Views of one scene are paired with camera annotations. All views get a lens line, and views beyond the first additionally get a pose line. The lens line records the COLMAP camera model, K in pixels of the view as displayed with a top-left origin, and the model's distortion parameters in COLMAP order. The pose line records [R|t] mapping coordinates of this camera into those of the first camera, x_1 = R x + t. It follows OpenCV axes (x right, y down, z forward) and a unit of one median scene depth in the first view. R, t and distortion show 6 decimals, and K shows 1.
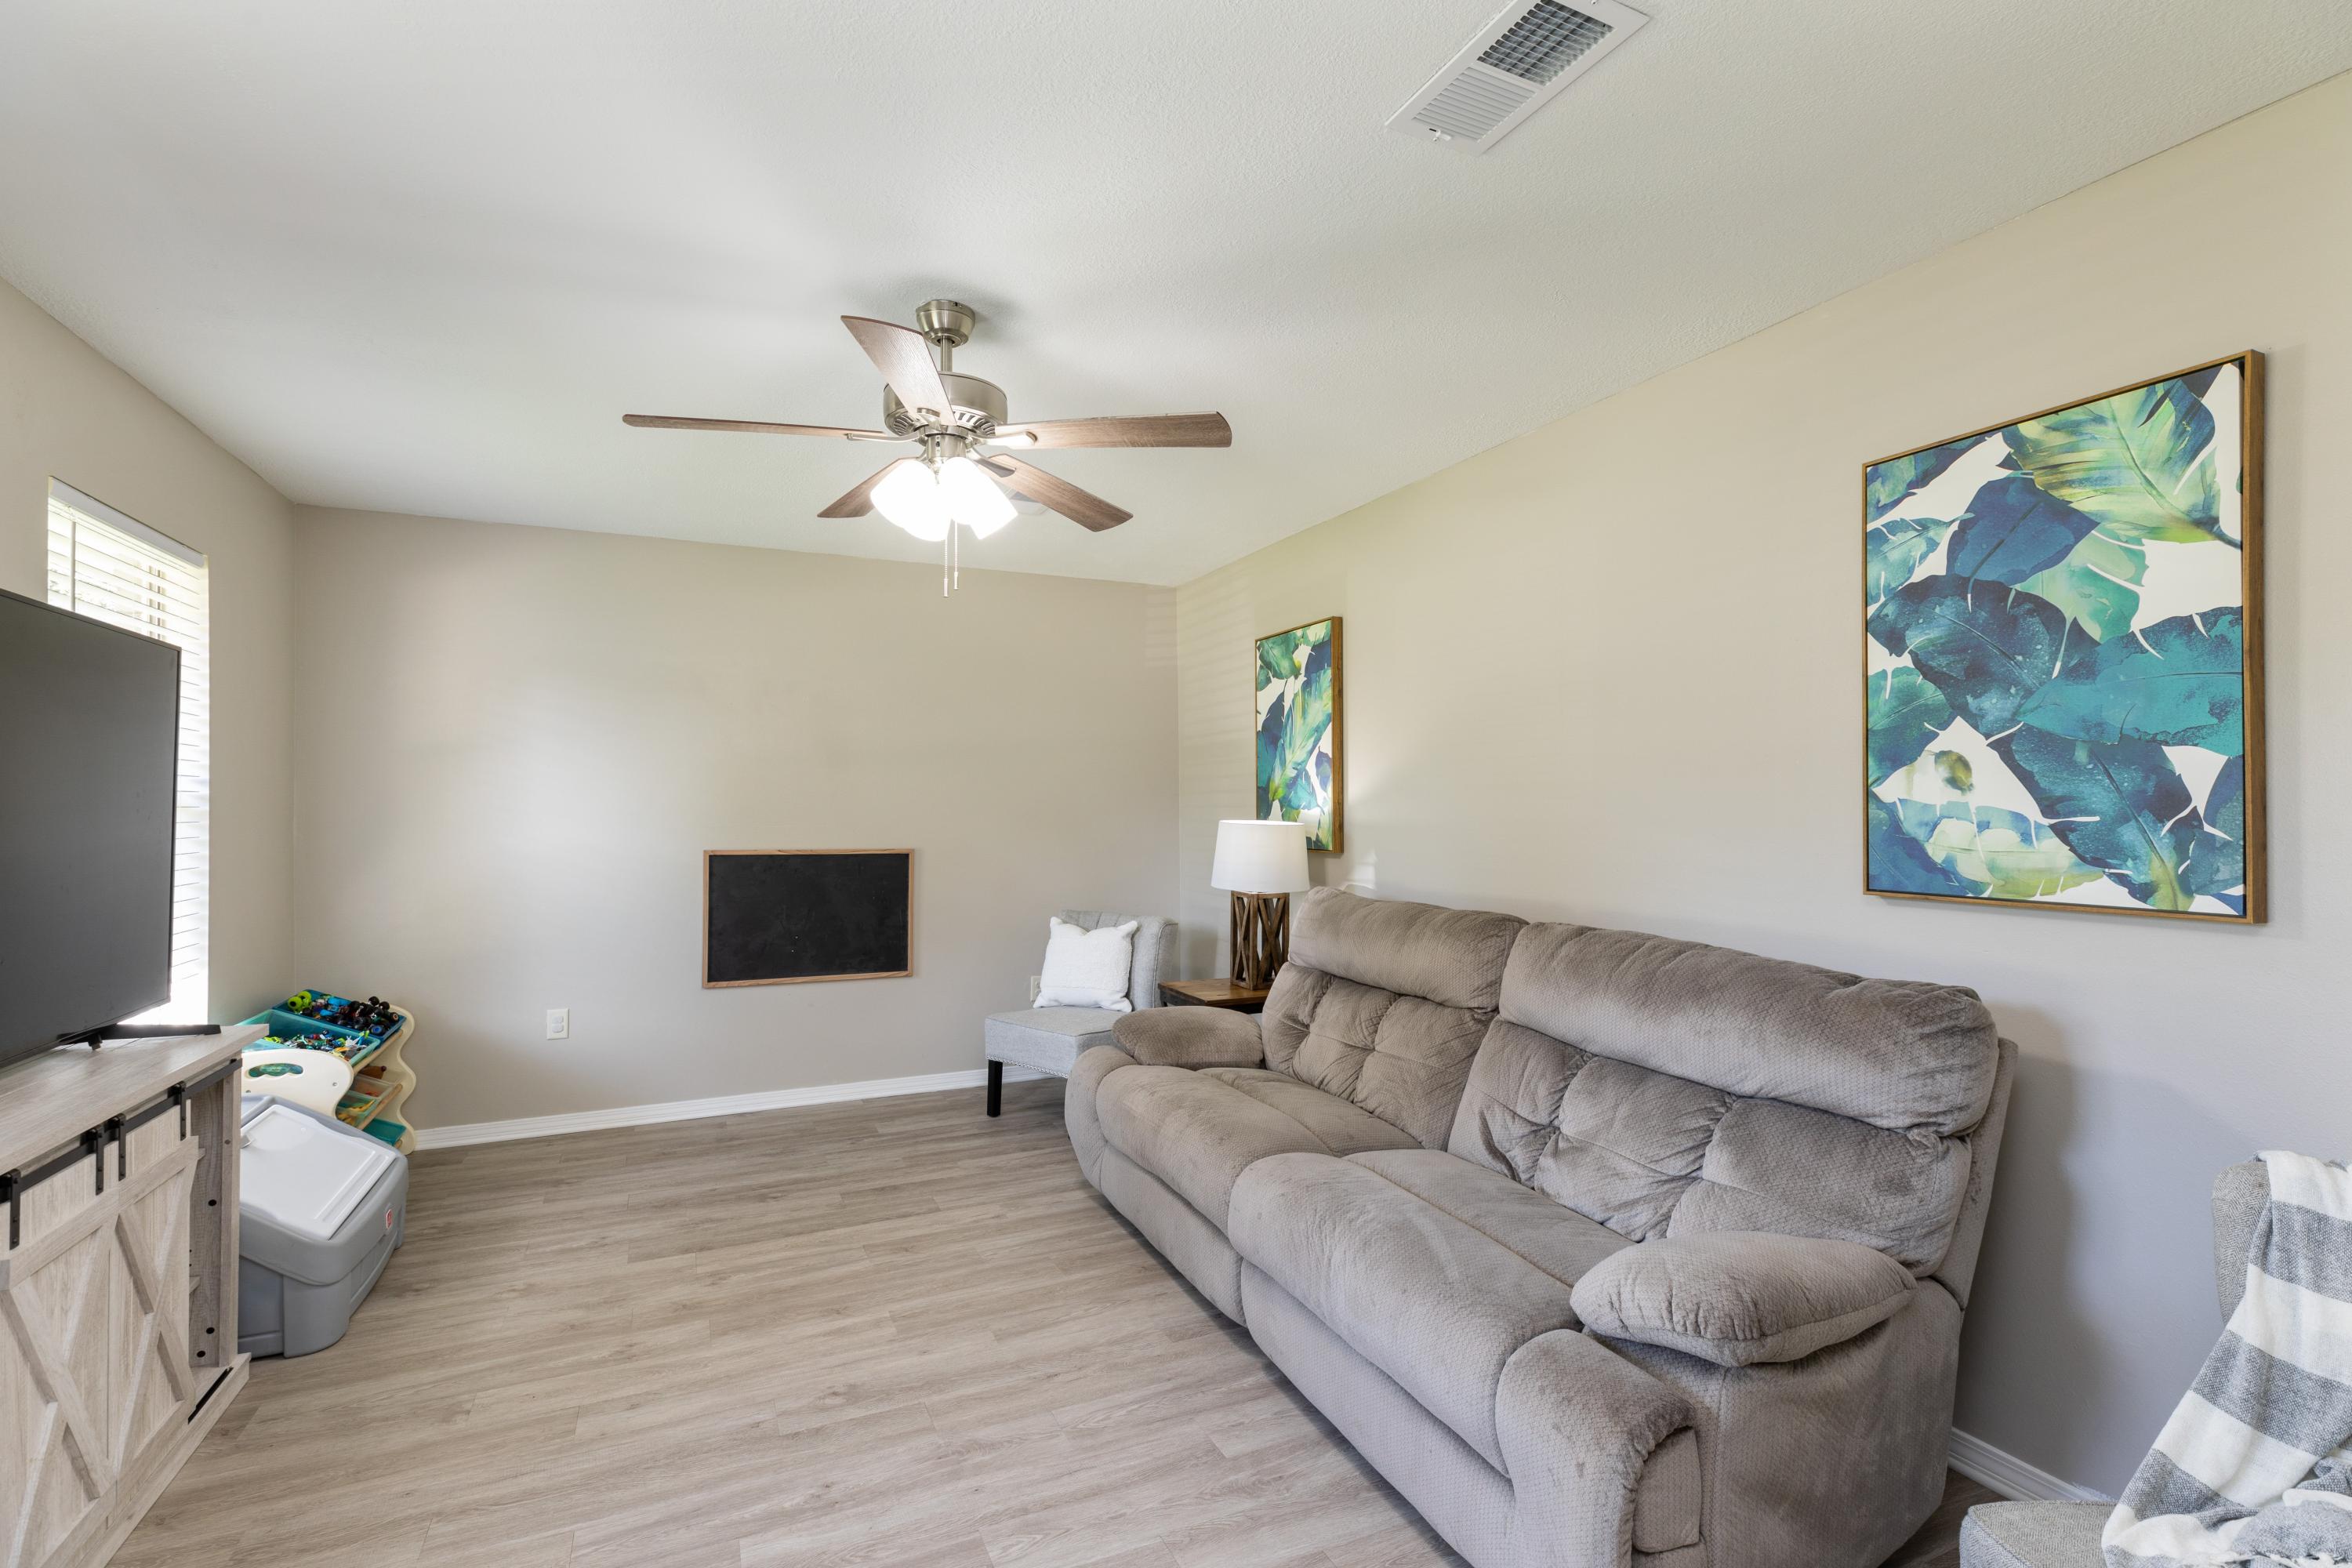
lens RADIAL K [[1042.7, 0, 1153.8], [0, 1042.7, 789.8], [0, 0, 1]] dist [-0.001262, -0.000920]
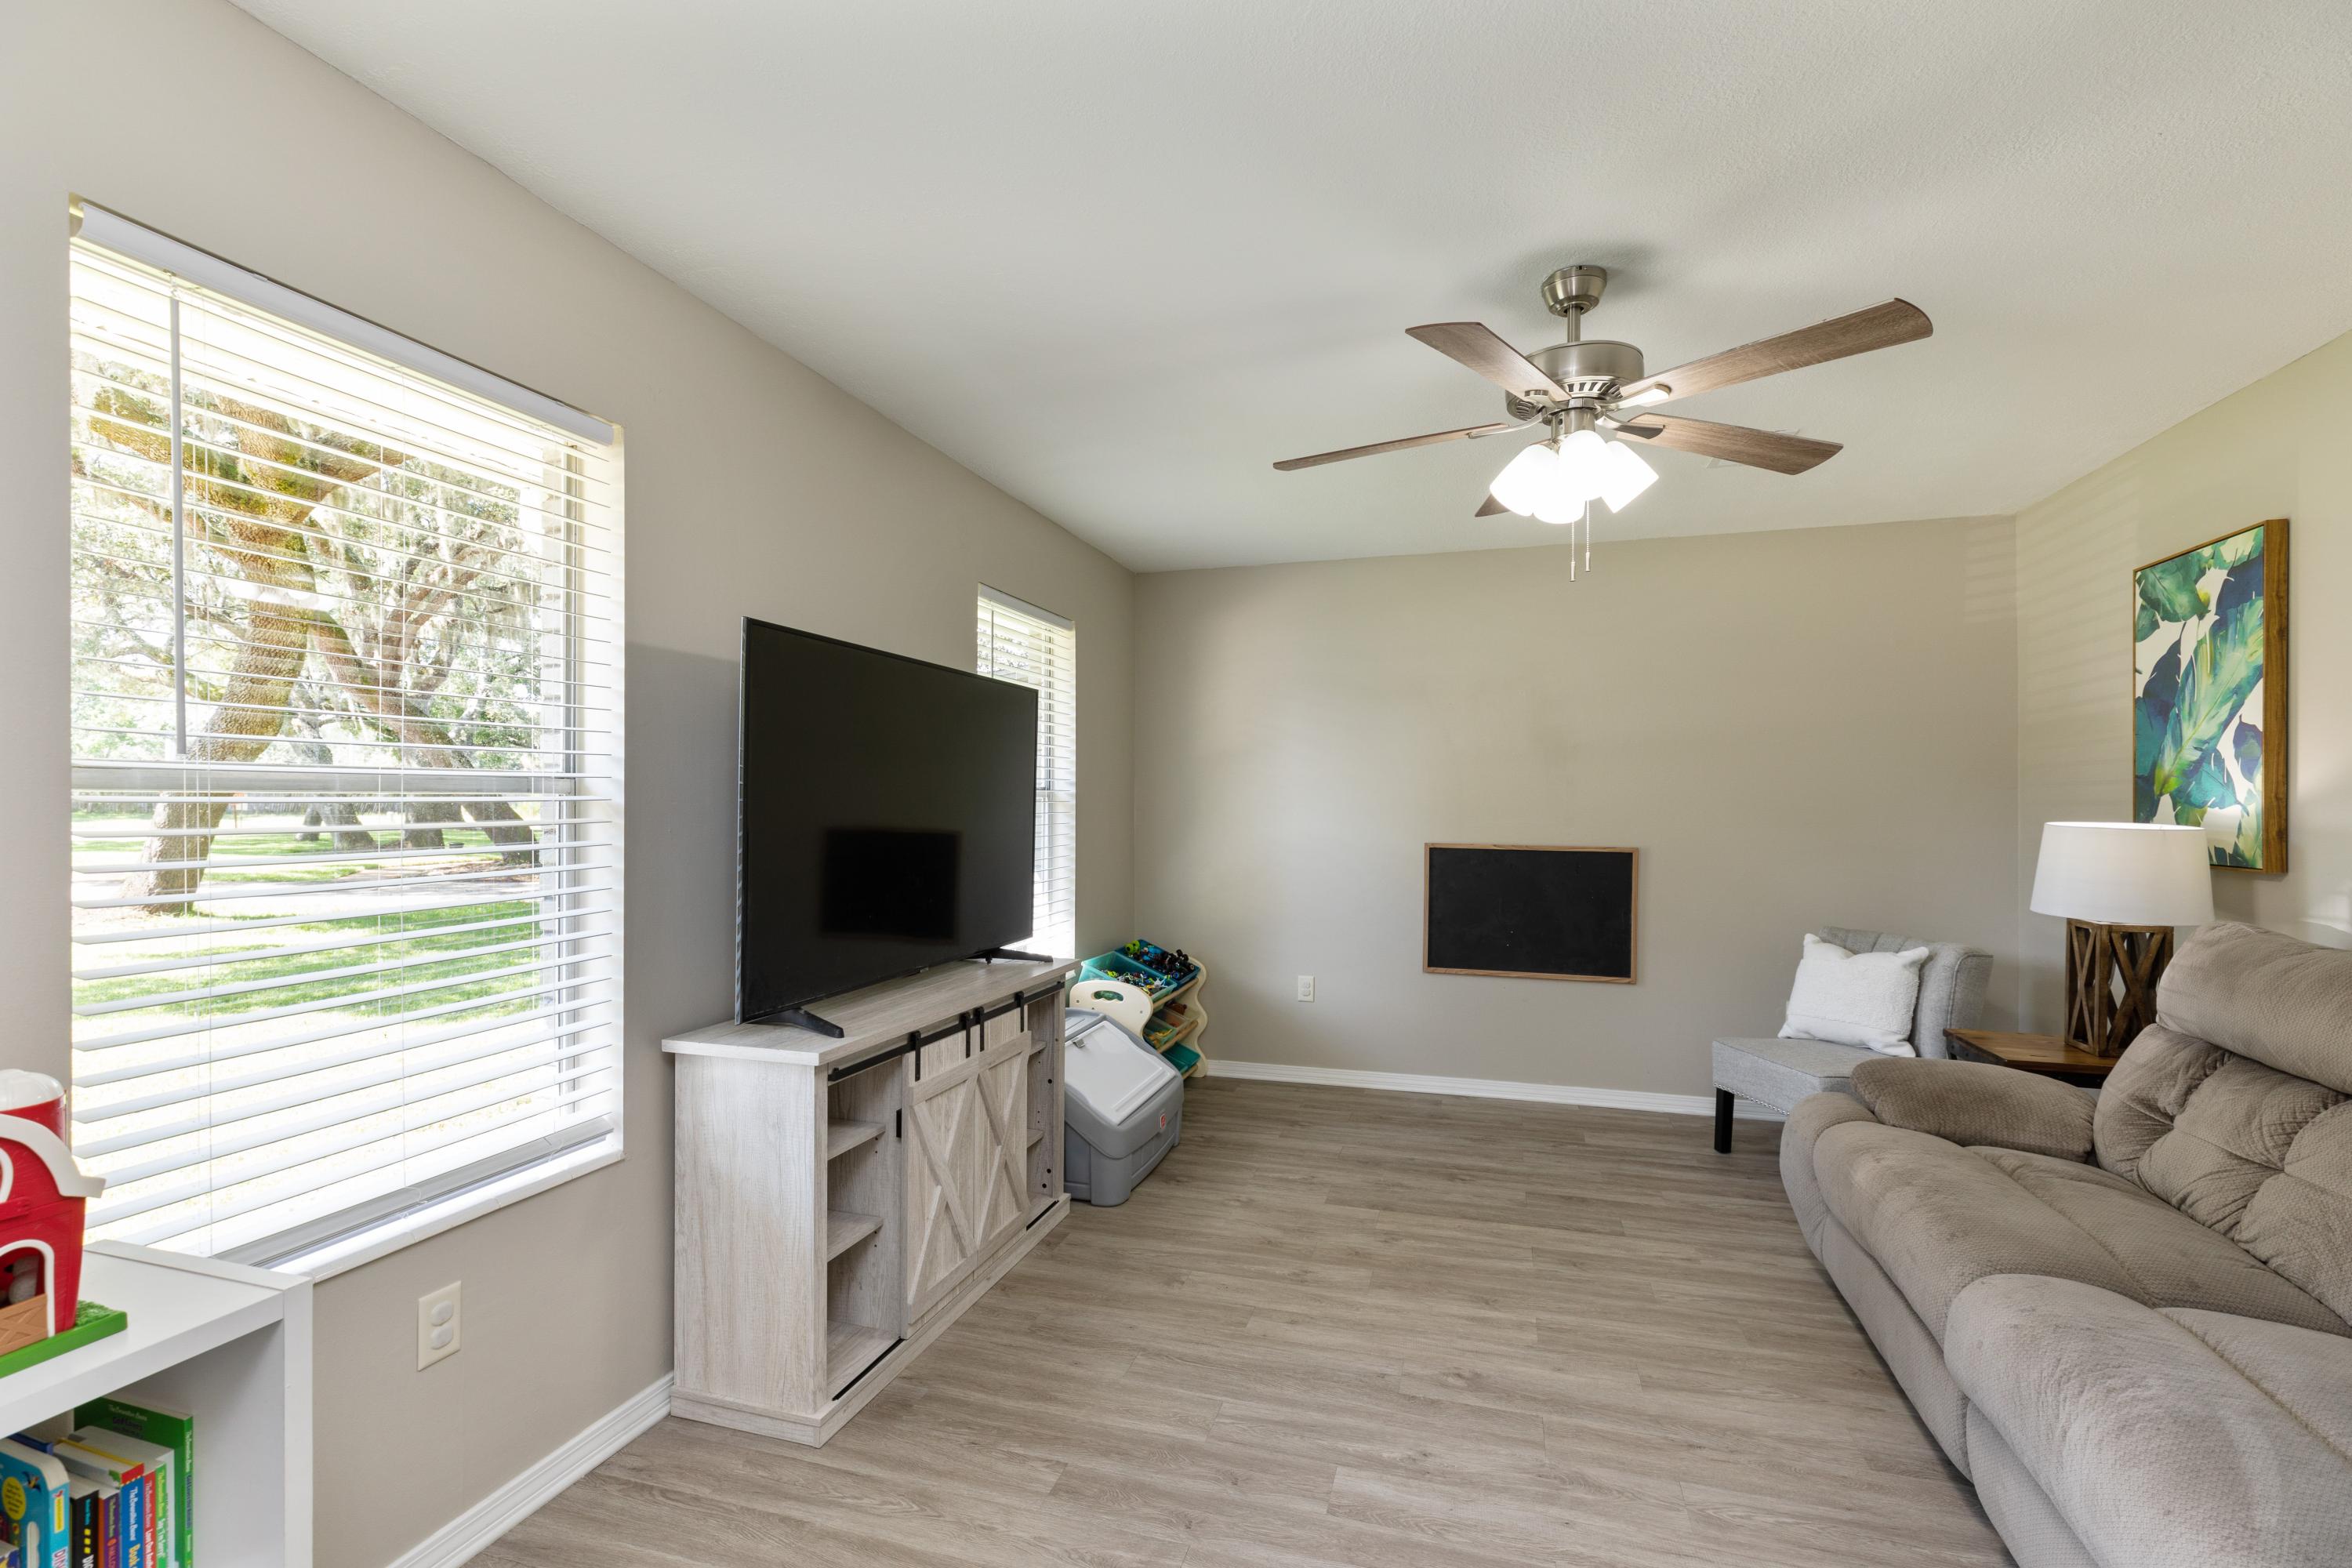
lens RADIAL K [[1042.7, 0, 1153.8], [0, 1042.7, 789.8], [0, 0, 1]] dist [-0.001262, -0.000920]
pose [[0.745947, -0.005995, -0.665979, 0.117135], [0.008589, 0.999963, 0.000620, 0.000909], [0.665950, -0.006182, 0.745970, 0.030639]]
